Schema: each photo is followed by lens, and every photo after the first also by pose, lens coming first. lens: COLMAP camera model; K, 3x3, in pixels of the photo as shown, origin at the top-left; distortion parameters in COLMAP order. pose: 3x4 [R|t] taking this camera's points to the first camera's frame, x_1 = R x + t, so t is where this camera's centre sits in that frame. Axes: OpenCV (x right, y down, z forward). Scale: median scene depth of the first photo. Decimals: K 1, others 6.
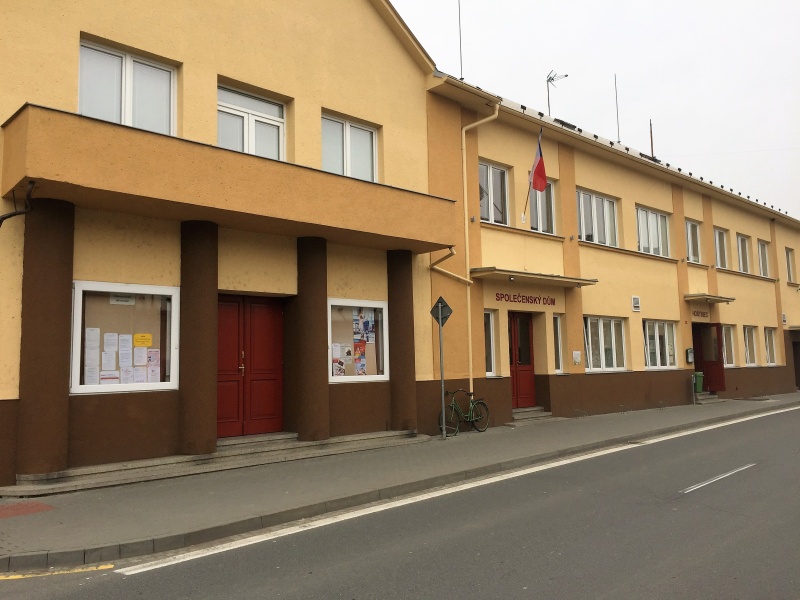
lens RADIAL K [[651.9, 0, 400.0], [0, 651.9, 300.0], [0, 0, 1]] dist [0.076693, -0.100913]
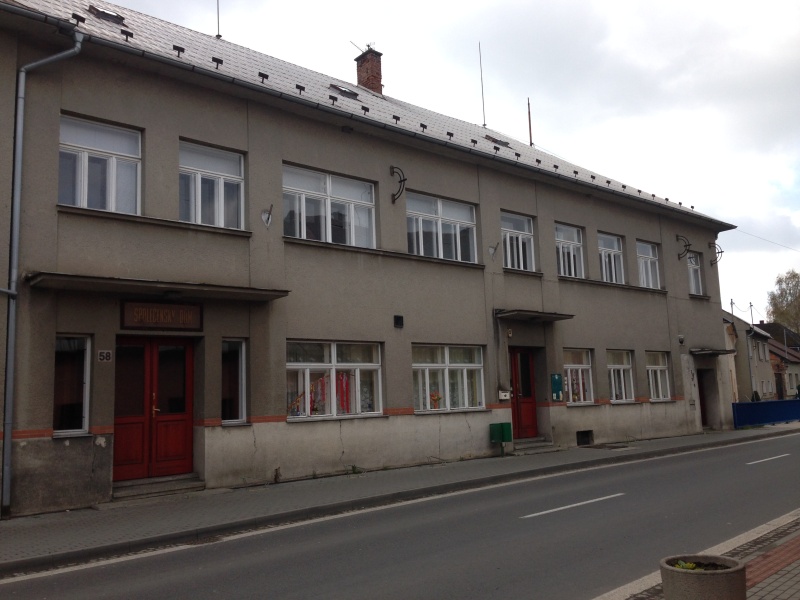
lens RADIAL K [[527.4, 0, 400.5], [0, 527.4, 345.3], [0, 0, 1]] dist [0.005037, 0.001325]
pose [[0.986727, -0.034839, -0.158605, 0.415240], [0.035818, 0.999353, 0.003317, 0.026215], [0.158387, -0.008953, 0.987337, 0.384614]]
